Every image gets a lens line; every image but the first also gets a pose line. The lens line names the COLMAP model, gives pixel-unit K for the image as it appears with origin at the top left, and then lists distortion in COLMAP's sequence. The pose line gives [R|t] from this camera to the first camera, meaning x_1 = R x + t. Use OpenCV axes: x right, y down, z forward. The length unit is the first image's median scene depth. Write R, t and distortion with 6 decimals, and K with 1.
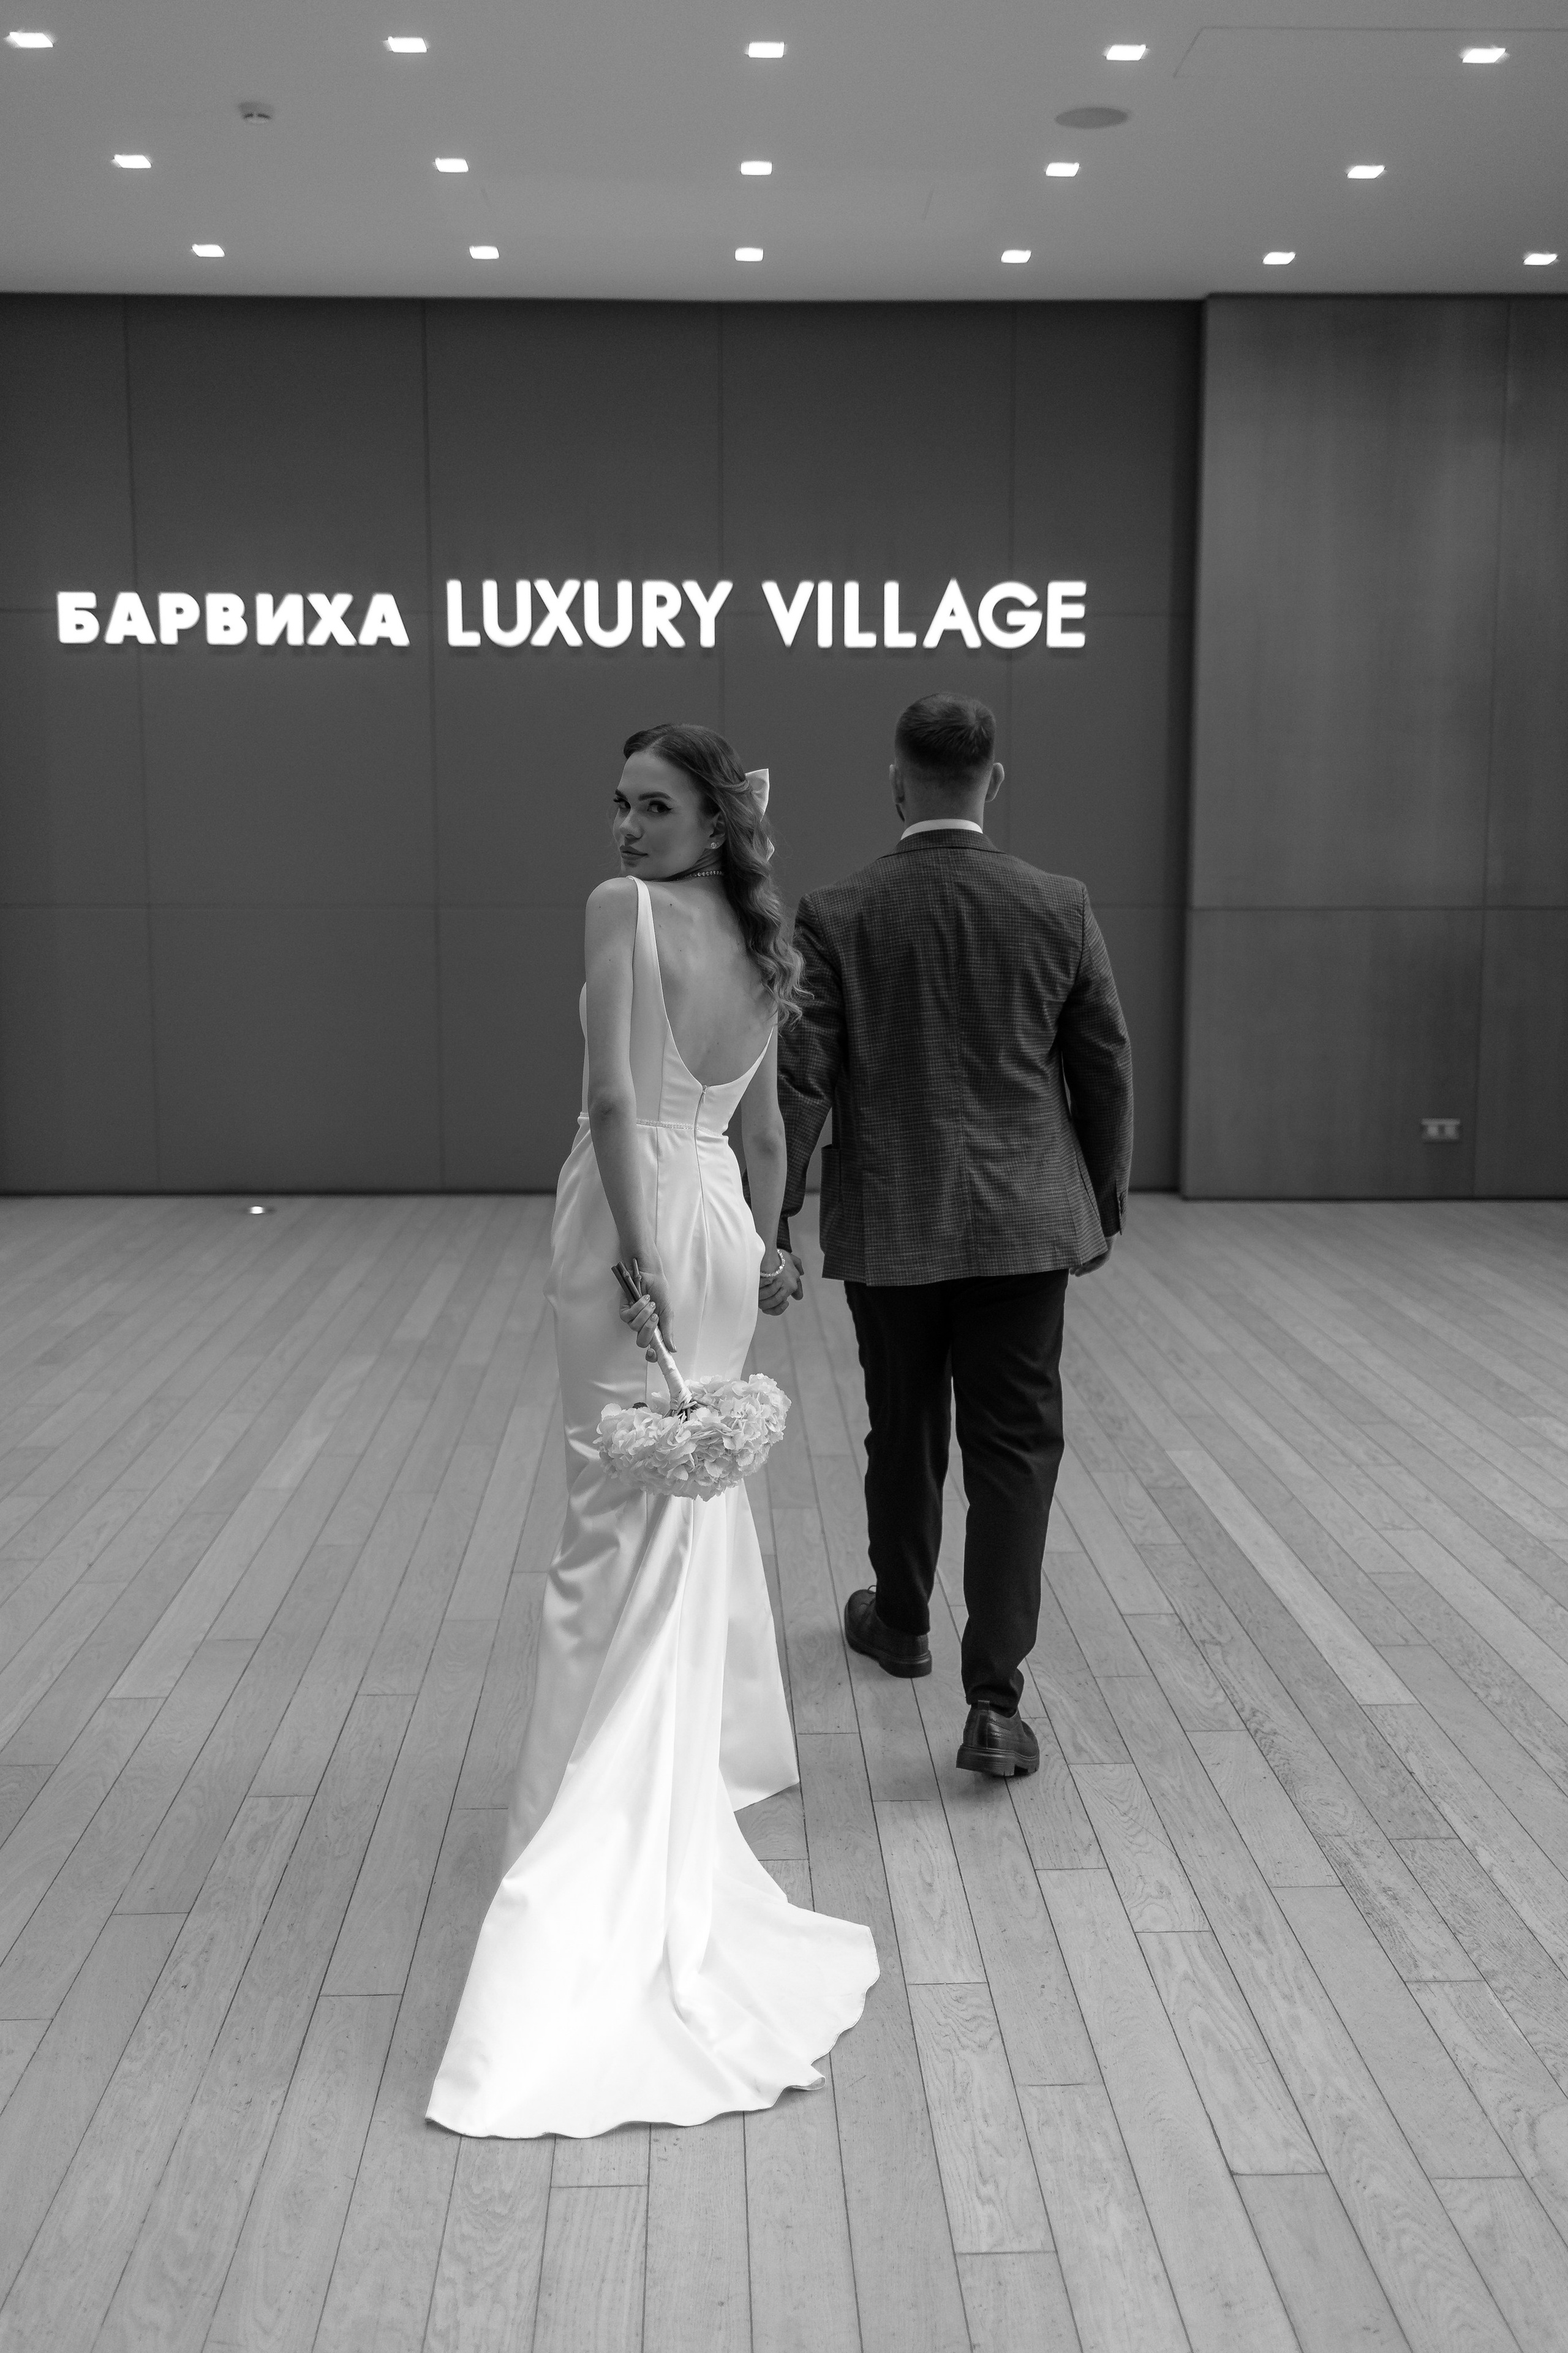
lens RADIAL K [[2221.1, 0, 770.1], [0, 2221.1, 1137.7], [0, 0, 1]] dist [0.027073, -0.030432]
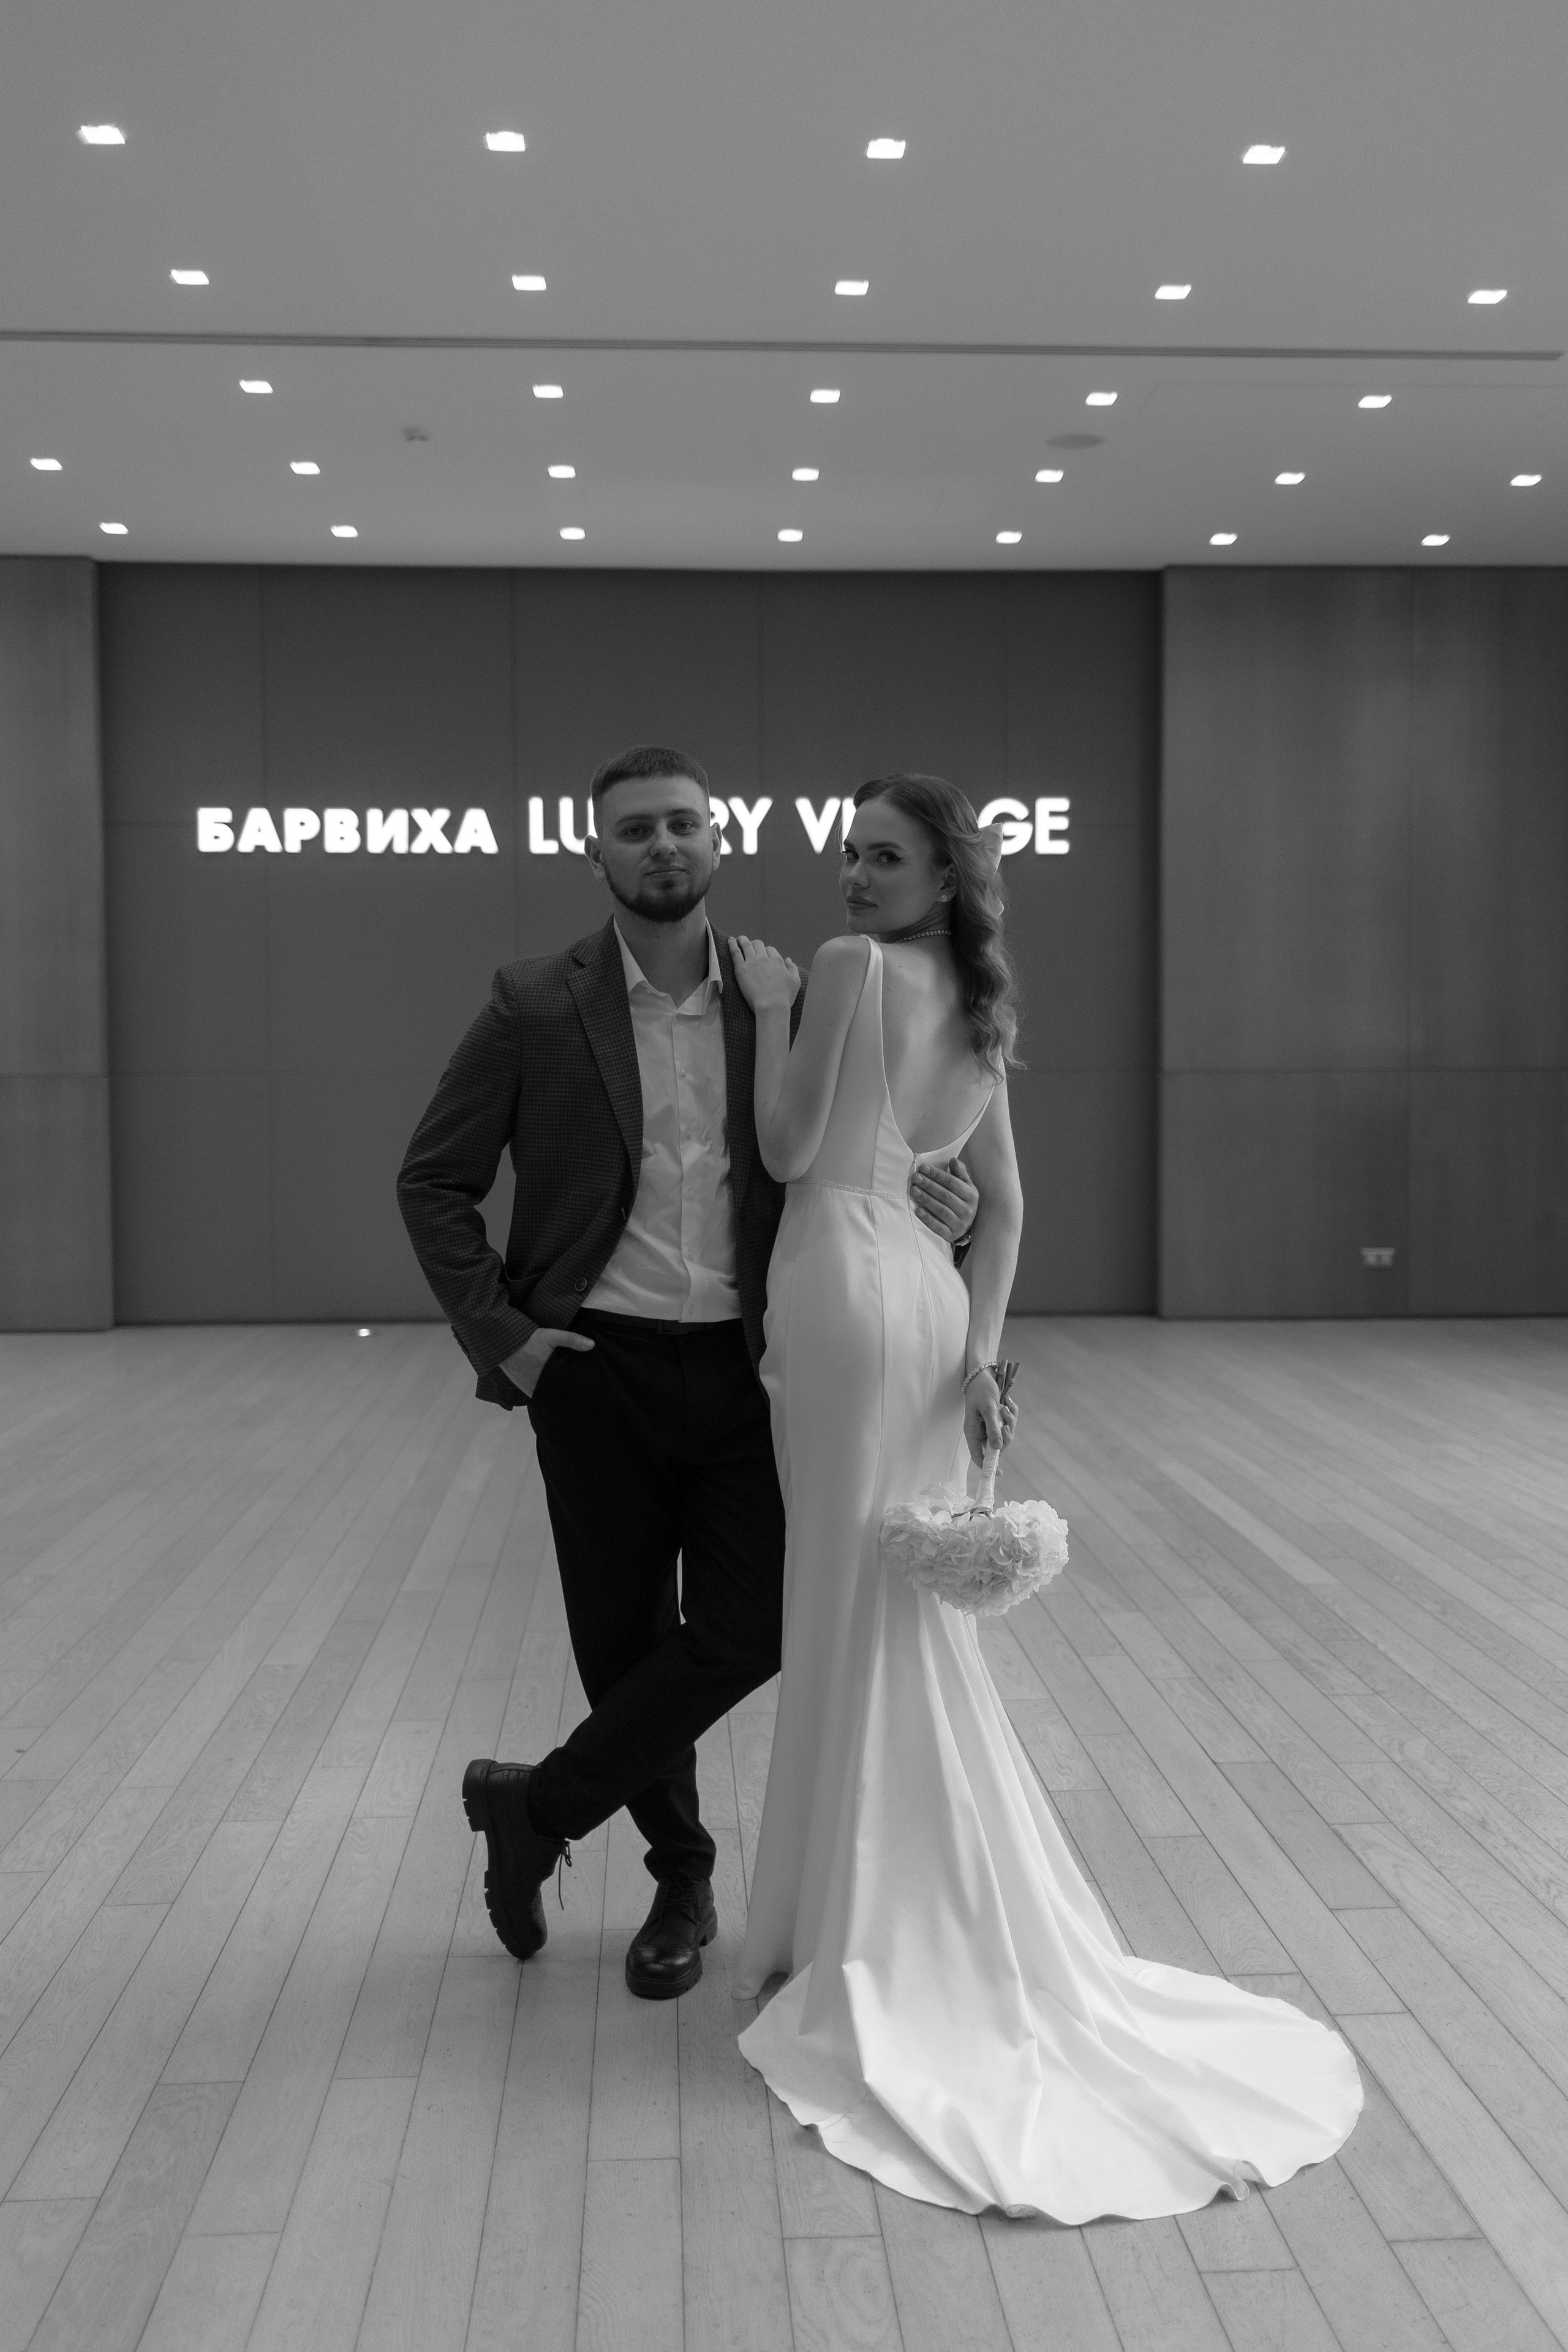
lens RADIAL K [[2281.2, 0, 784.0], [0, 2281.2, 1176.0], [0, 0, 1]] dist [0.016870, -0.013470]
pose [[0.999677, -0.004790, 0.024946, -0.042200], [0.006827, 0.996590, -0.082225, 0.050954], [-0.024467, 0.082368, 0.996302, -0.197813]]
